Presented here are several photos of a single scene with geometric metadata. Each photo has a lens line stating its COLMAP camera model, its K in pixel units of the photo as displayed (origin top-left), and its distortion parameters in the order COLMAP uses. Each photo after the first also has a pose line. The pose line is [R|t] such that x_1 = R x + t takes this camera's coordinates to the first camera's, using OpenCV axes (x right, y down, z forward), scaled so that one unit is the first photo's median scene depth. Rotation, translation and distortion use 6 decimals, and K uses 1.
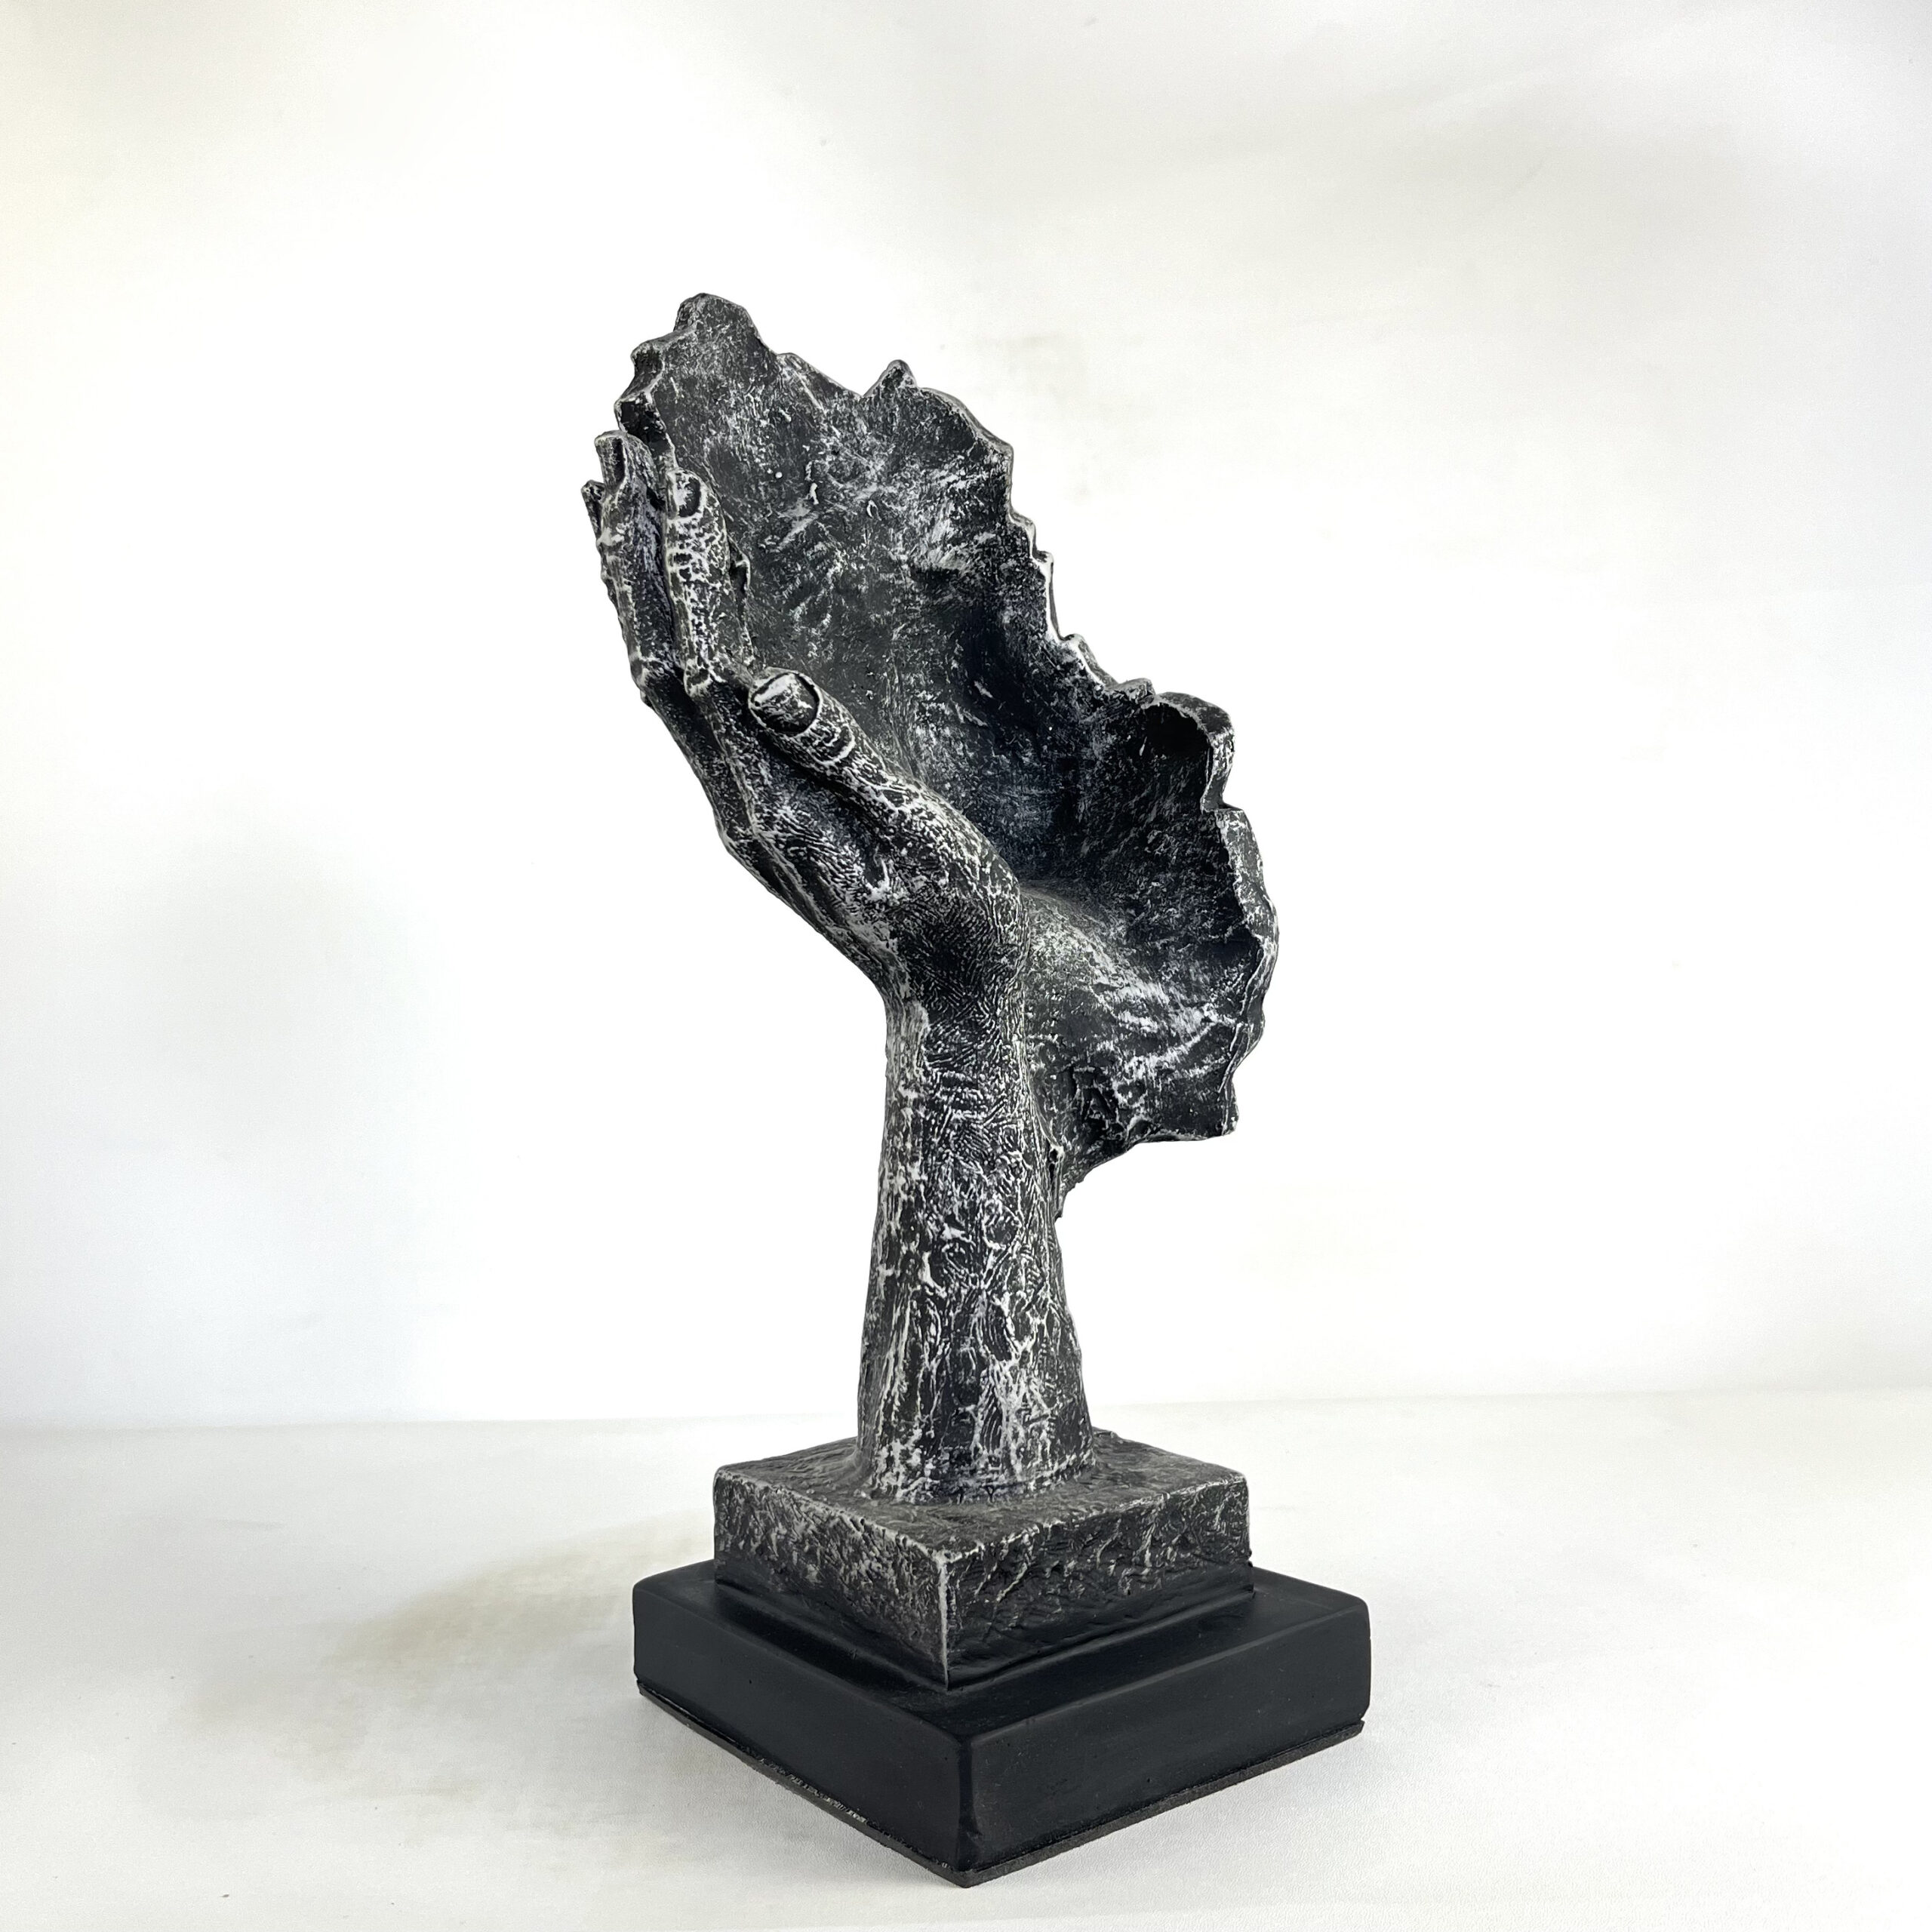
lens RADIAL K [[2062.5, 0, 965.8], [0, 2062.5, 925.7], [0, 0, 1]] dist [0.067019, -0.011816]
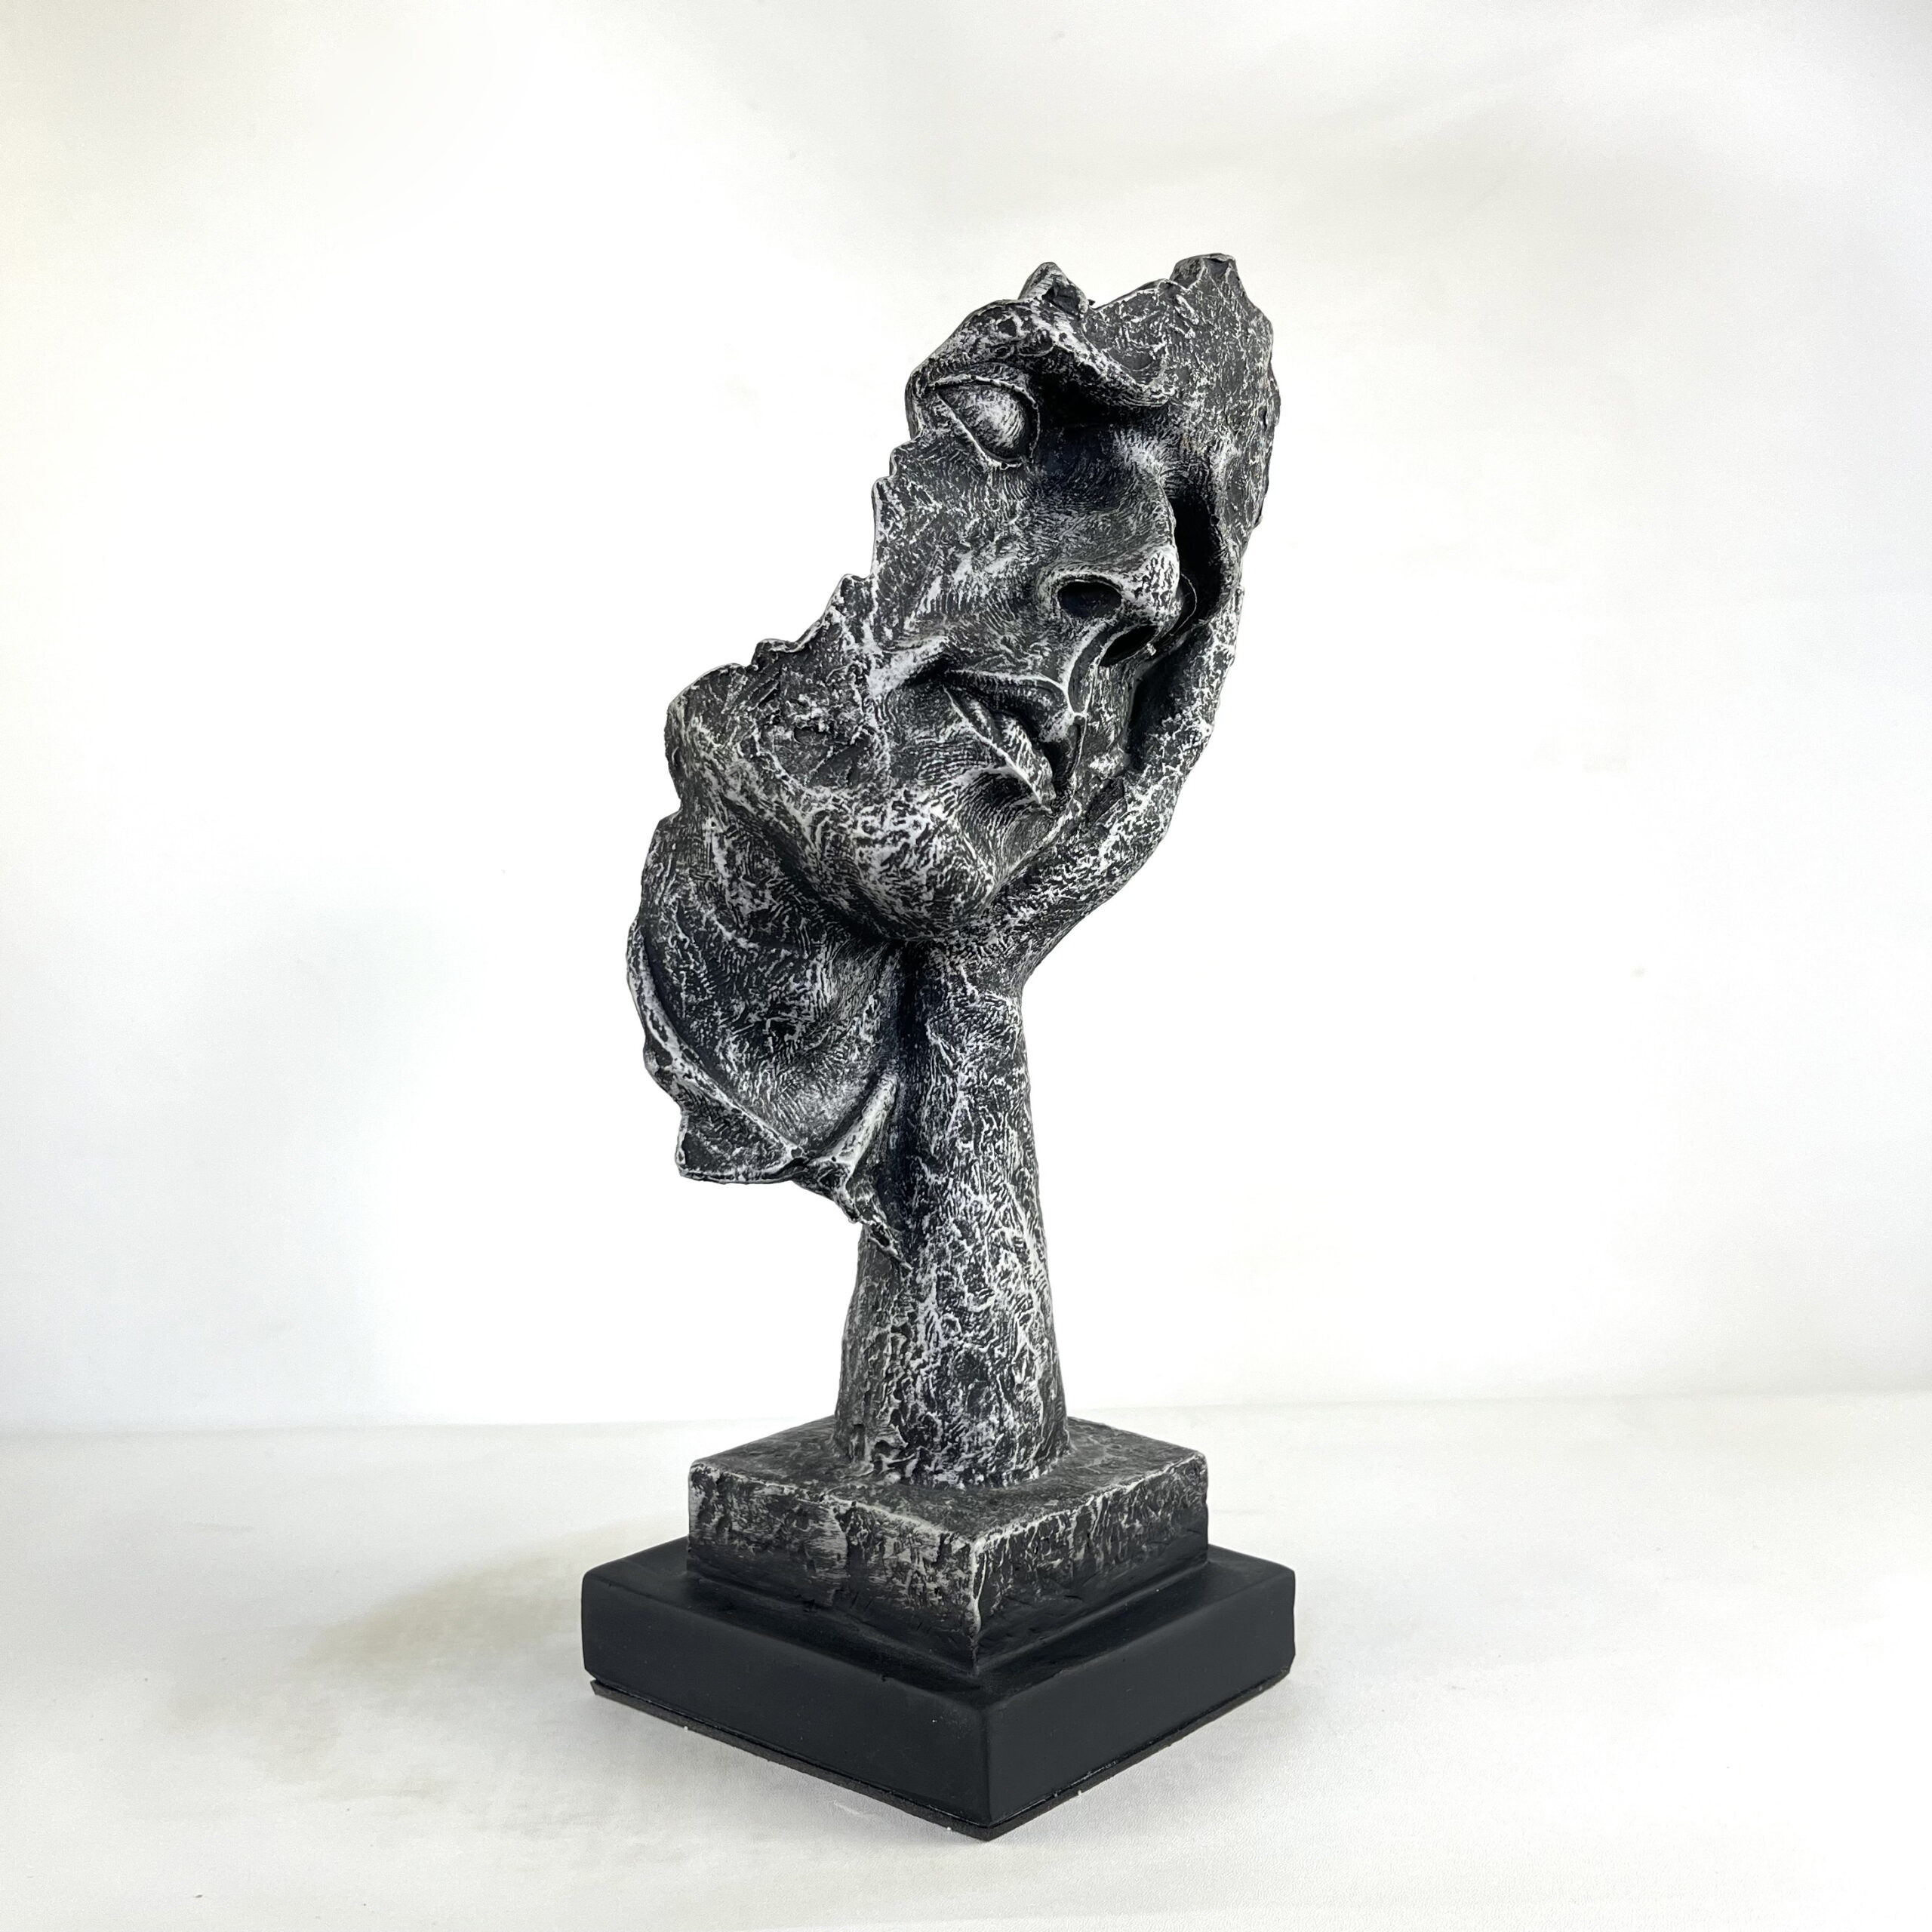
lens RADIAL K [[2060.3, 0, 946.1], [0, 2060.3, 946.2], [0, 0, 1]] dist [0.070838, 0.000938]
pose [[-0.979539, 0.038371, -0.197561, 0.206051], [0.031008, 0.998709, 0.040228, -0.035426], [0.198850, 0.033279, -0.979465, 2.055794]]
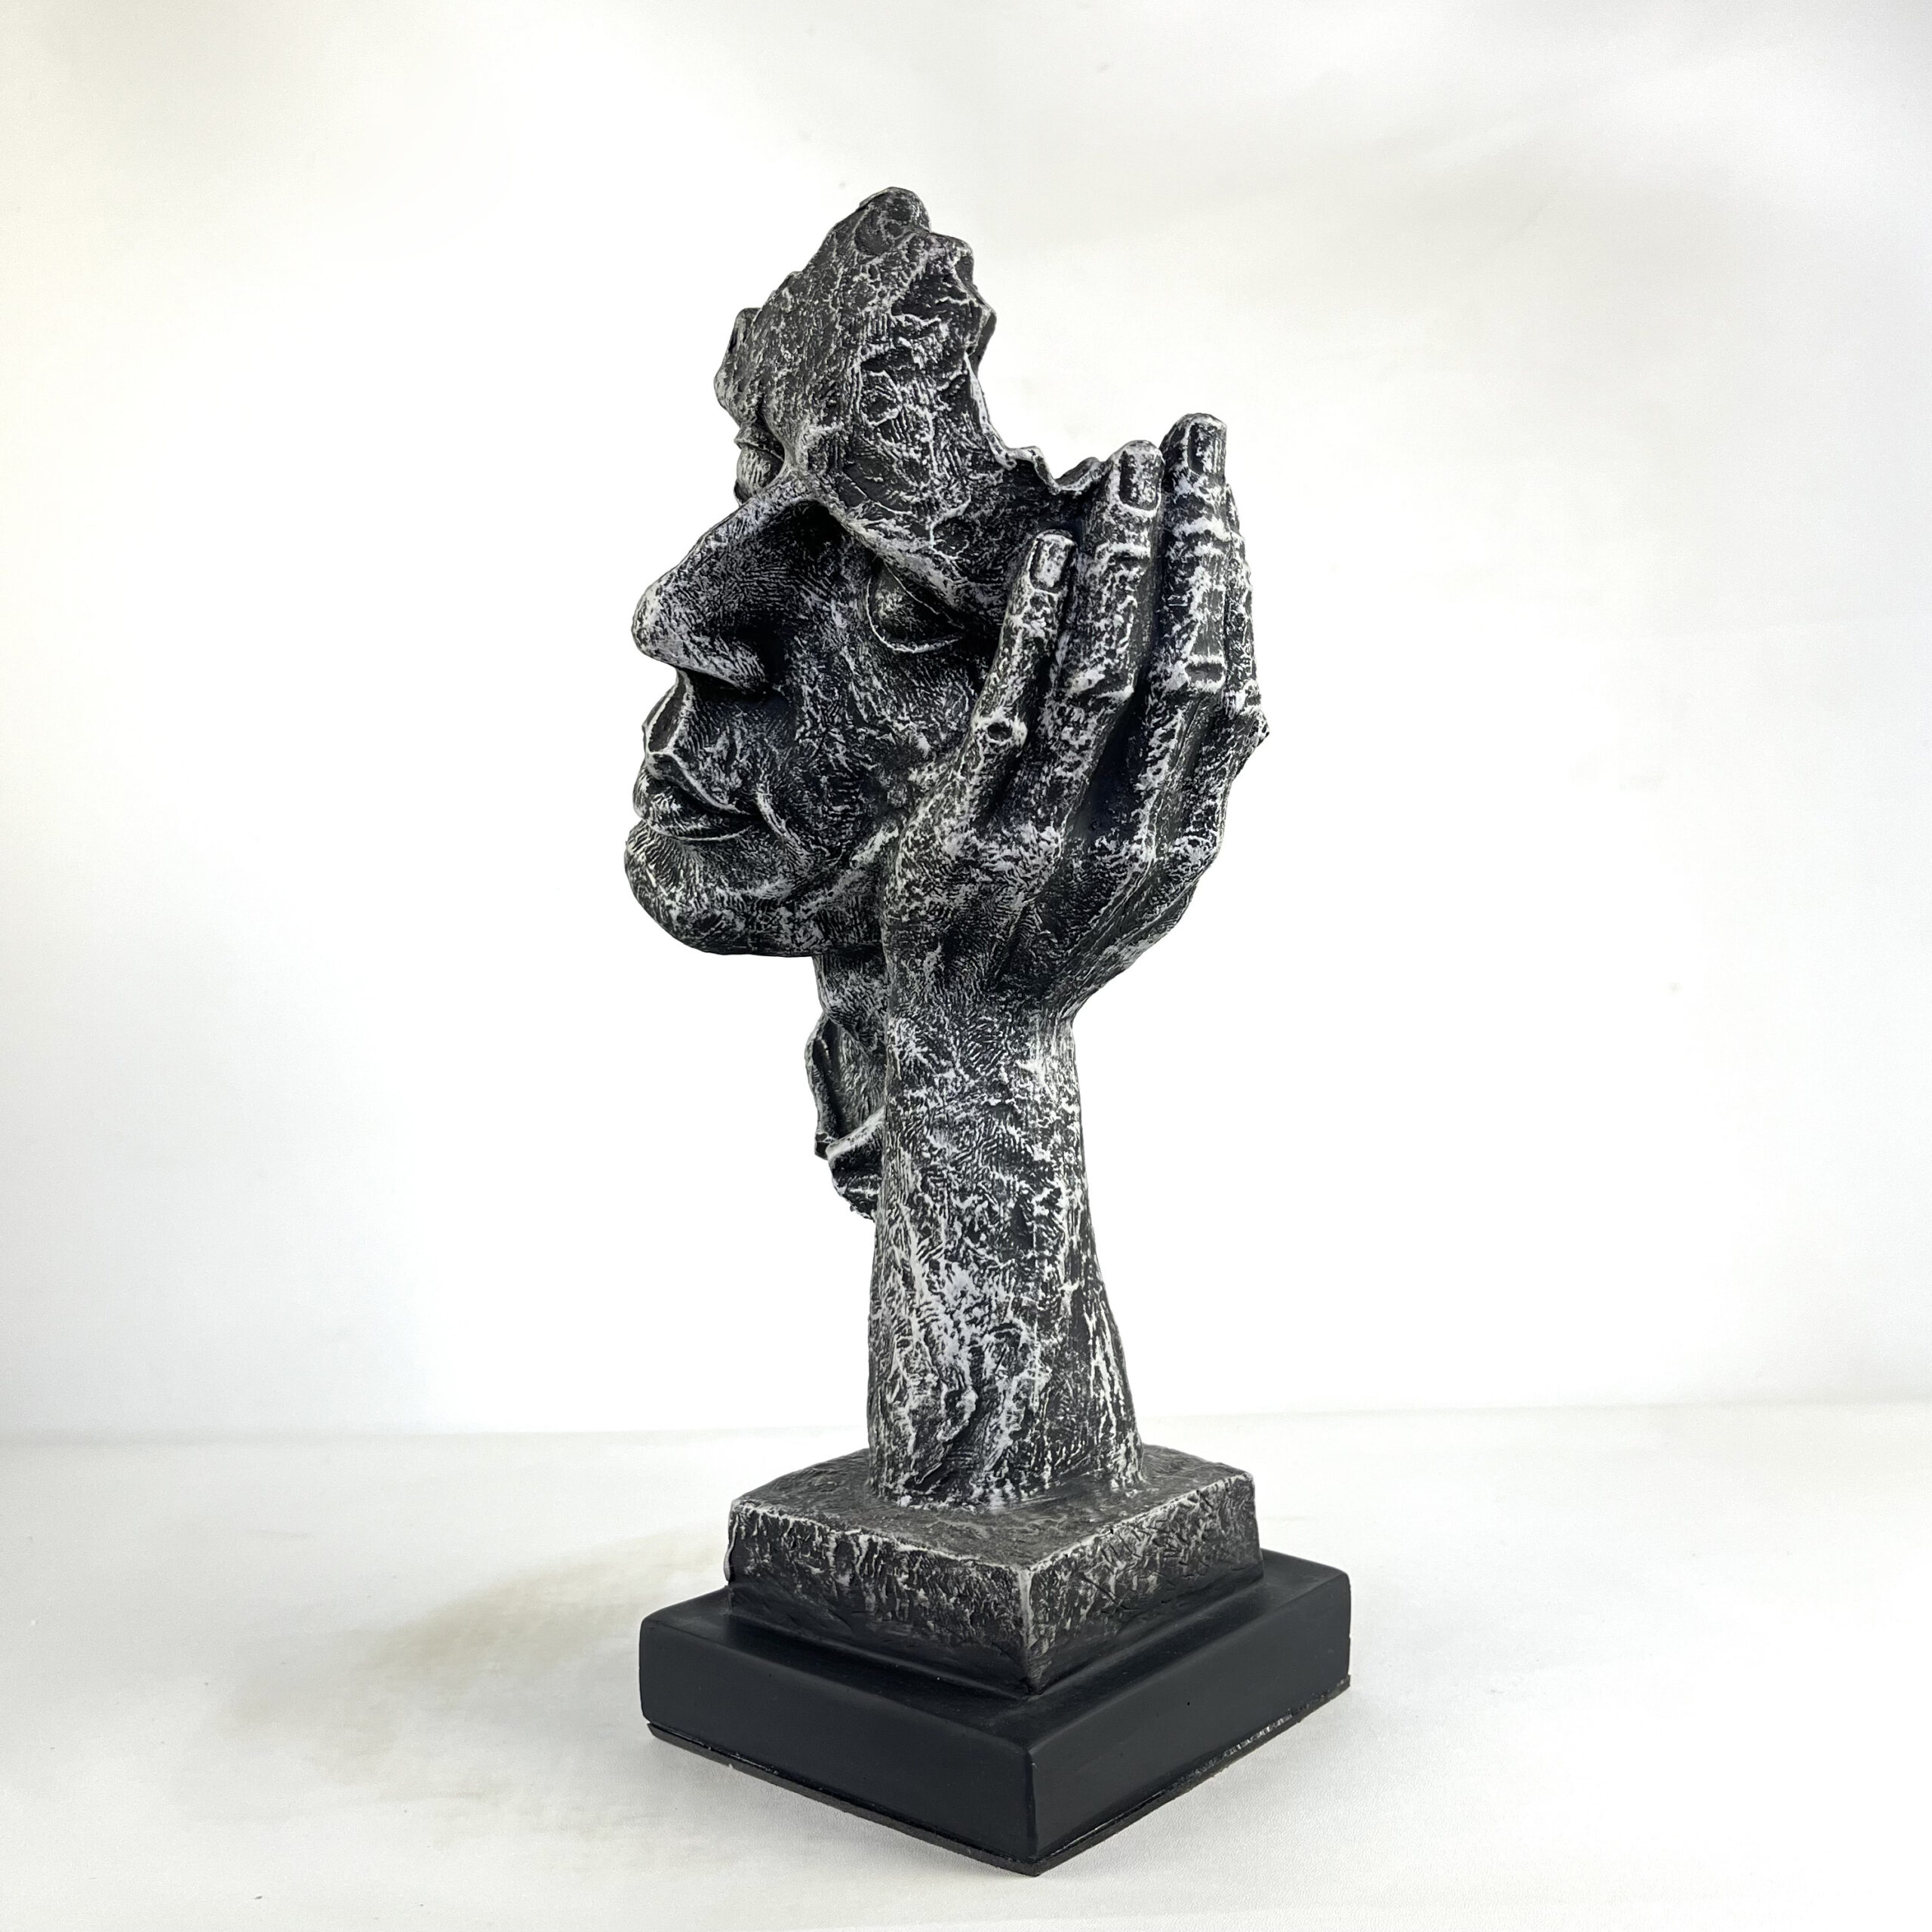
lens RADIAL K [[2035.4, 0, 966.0], [0, 2035.4, 966.0], [0, 0, 1]] dist [0.069409, -0.004005]
pose [[-0.206986, -0.003168, 0.978339, -1.002375], [0.034858, 0.999336, 0.010611, -0.003206], [-0.977723, 0.036300, -0.206738, 1.243574]]
